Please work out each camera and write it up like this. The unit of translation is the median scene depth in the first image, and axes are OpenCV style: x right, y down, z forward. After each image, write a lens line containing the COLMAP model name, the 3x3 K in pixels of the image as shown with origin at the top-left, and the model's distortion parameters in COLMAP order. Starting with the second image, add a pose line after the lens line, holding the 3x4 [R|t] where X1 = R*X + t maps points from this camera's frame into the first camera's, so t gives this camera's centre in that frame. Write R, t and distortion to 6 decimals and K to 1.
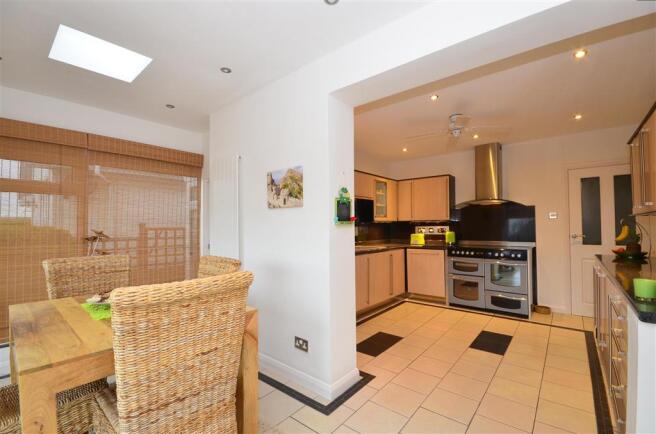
lens RADIAL K [[290.8, 0, 325.9], [0, 290.8, 219.4], [0, 0, 1]] dist [0.001132, 0.000578]
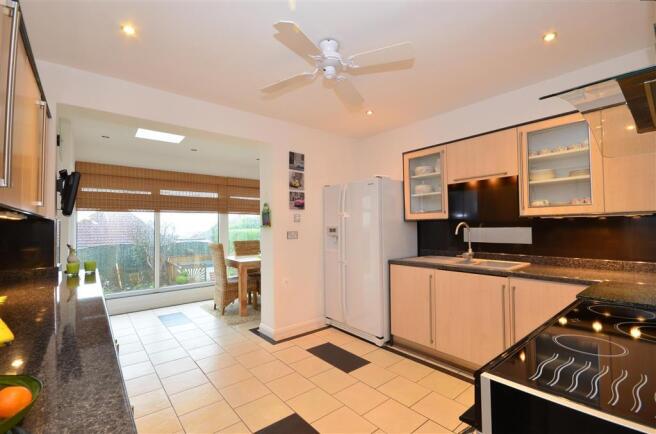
lens RADIAL K [[290.8, 0, 327.2], [0, 290.8, 219.4], [0, 0, 1]] dist [0.001132, 0.000578]
pose [[-0.188312, -0.026900, -0.981741, 0.886088], [0.033148, 0.998881, -0.033728, 0.023221], [0.981550, -0.038895, -0.187210, 0.943105]]
